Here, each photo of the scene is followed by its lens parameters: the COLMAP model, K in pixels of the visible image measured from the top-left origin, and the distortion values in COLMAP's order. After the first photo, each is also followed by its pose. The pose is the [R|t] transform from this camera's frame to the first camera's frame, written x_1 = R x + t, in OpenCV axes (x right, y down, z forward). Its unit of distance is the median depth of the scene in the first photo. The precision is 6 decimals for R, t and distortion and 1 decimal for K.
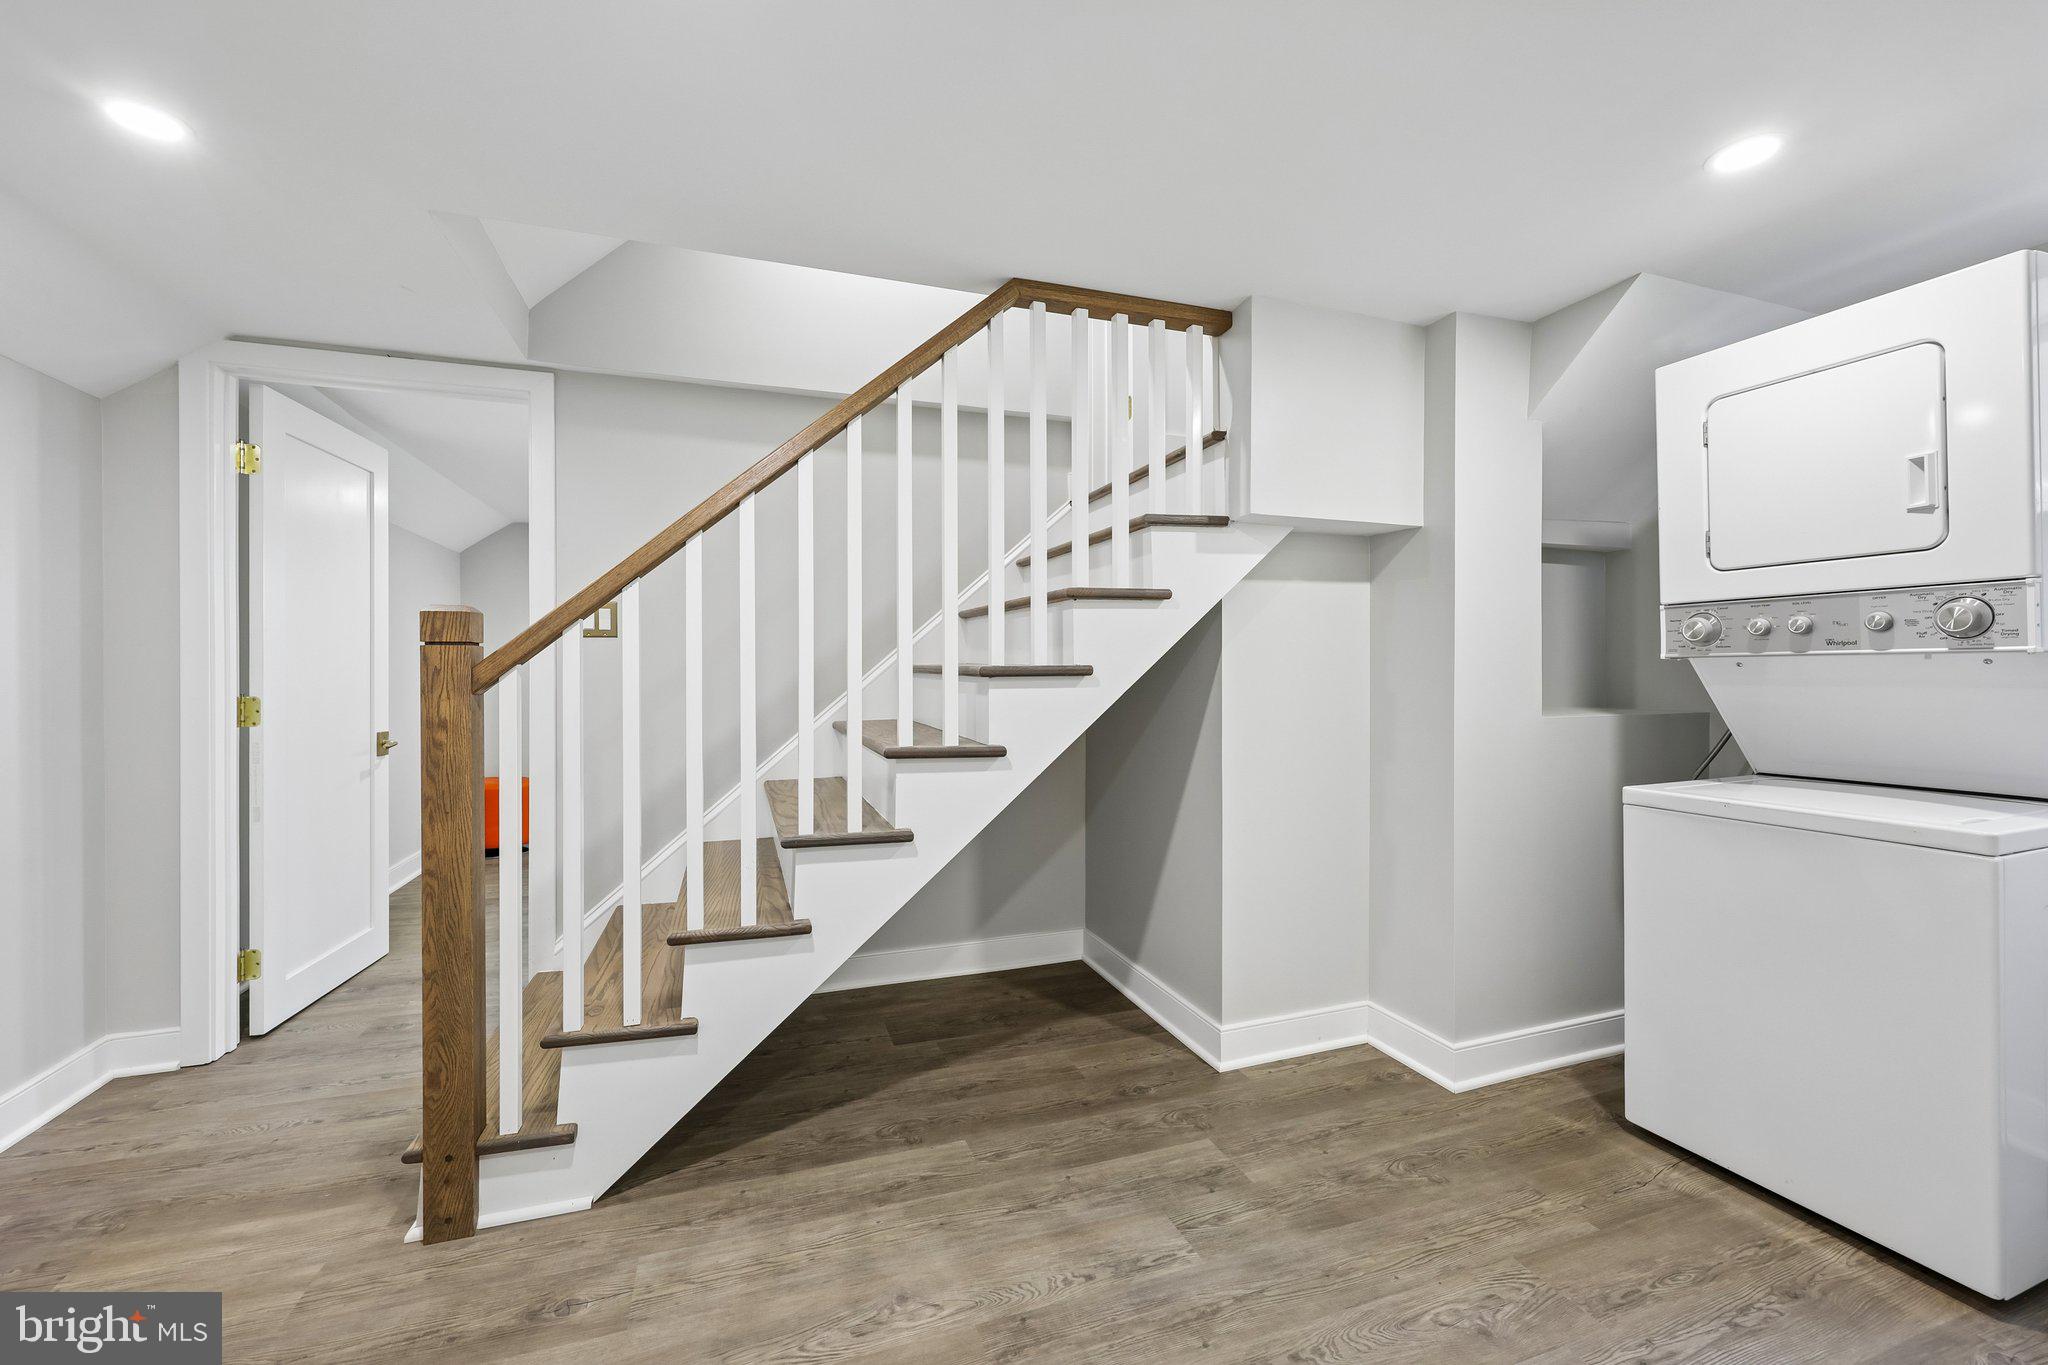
lens RADIAL K [[826.1, 0, 1016.4], [0, 826.1, 669.0], [0, 0, 1]] dist [-0.000627, 0.000342]
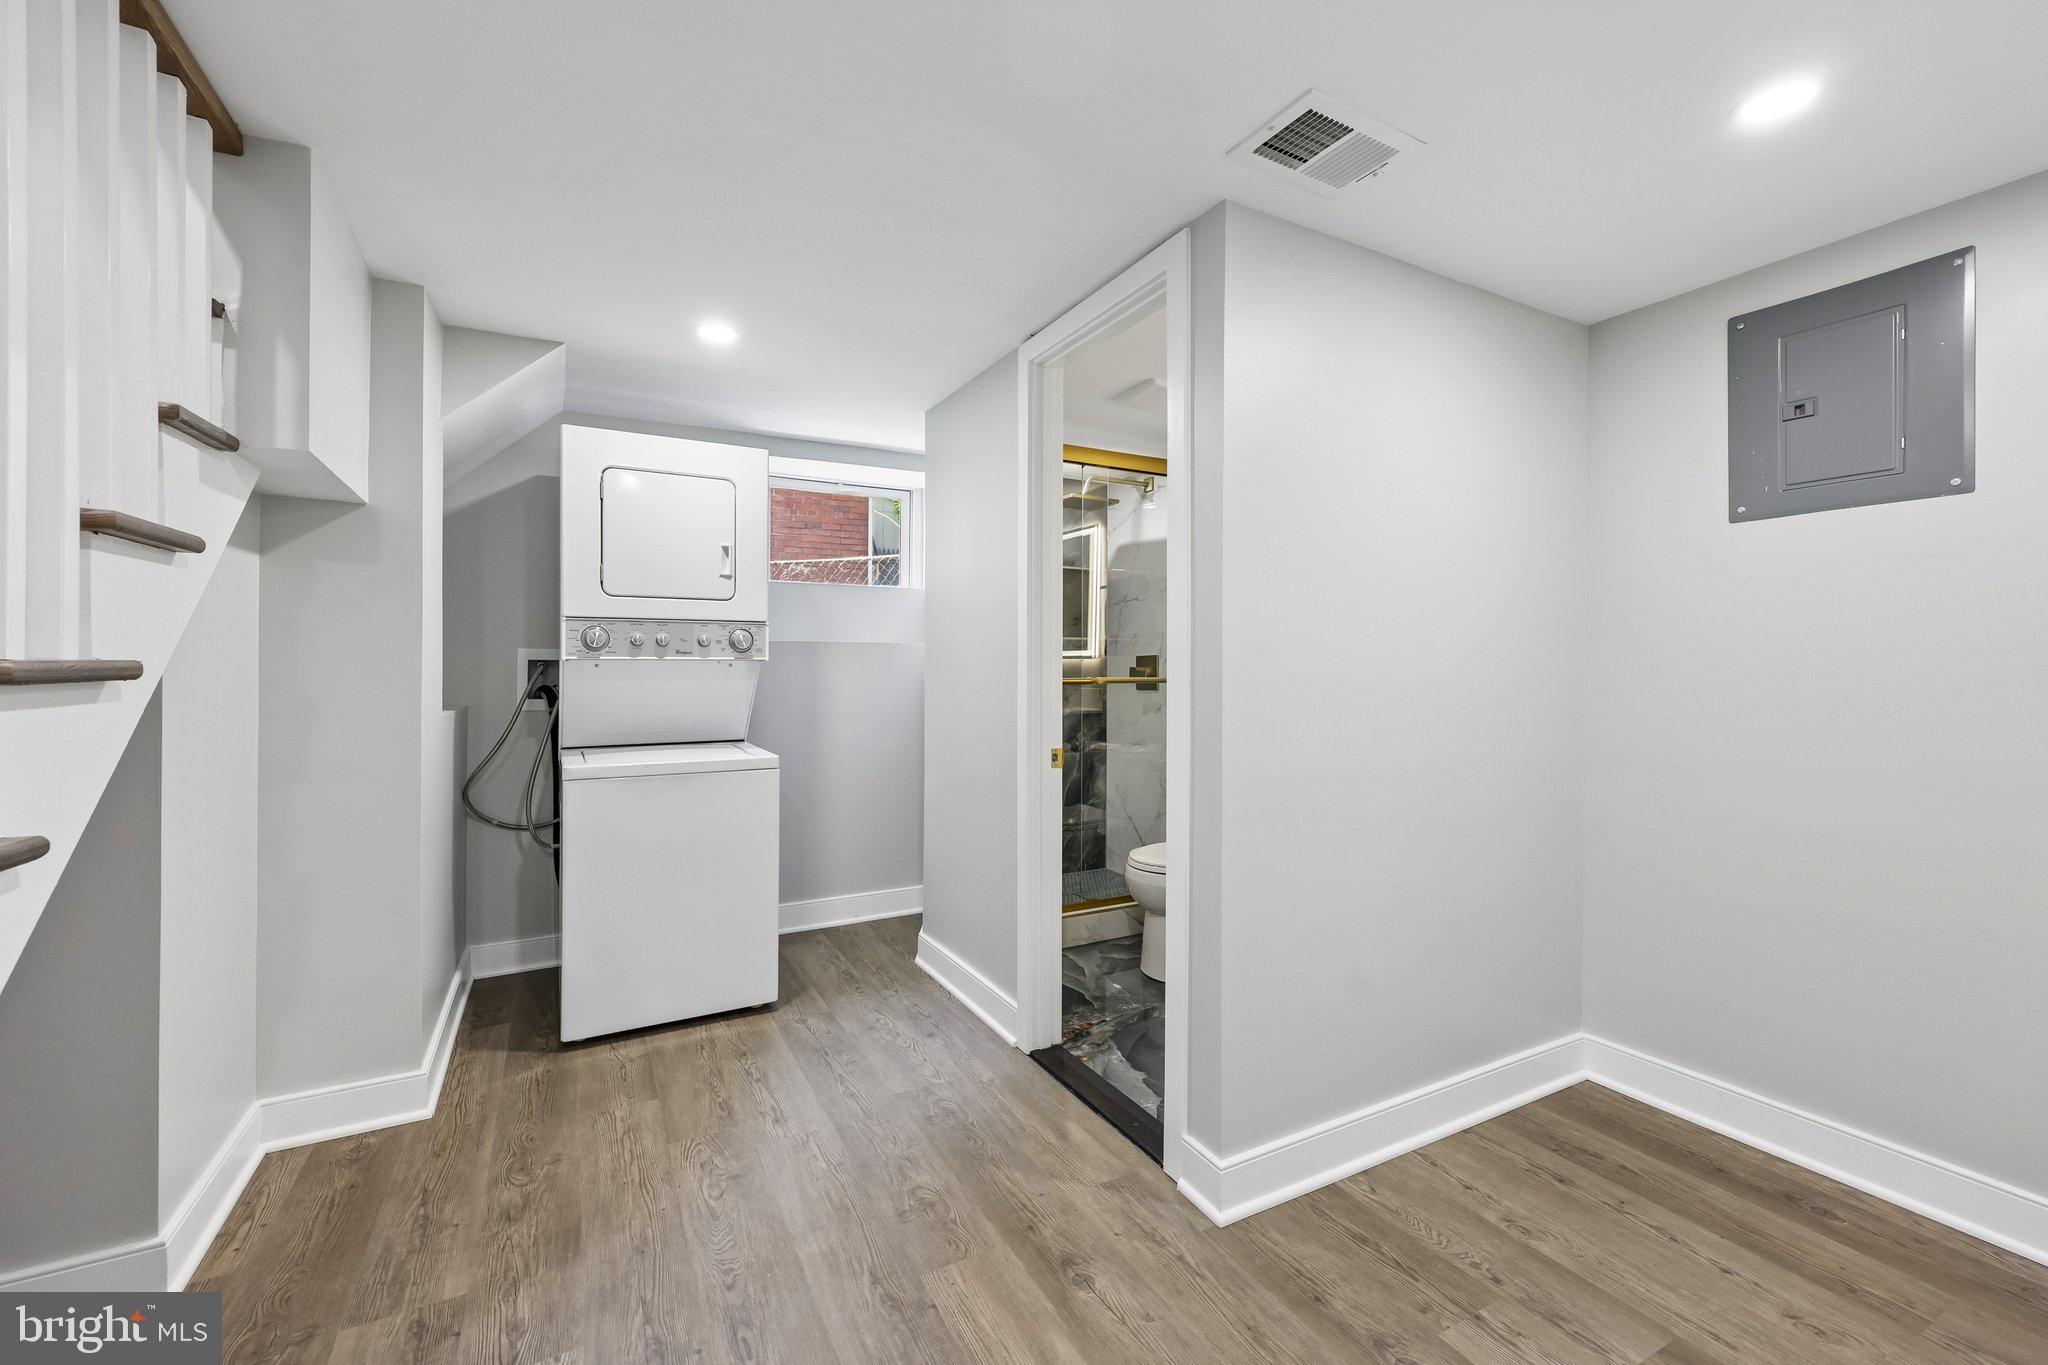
lens RADIAL K [[826.1, 0, 1016.4], [0, 826.1, 669.0], [0, 0, 1]] dist [-0.000627, 0.000342]
pose [[-0.157886, 0.001841, 0.987456, -0.607489], [-0.002503, 0.999994, -0.002265, 0.001222], [-0.987454, -0.002829, -0.157881, 0.586988]]
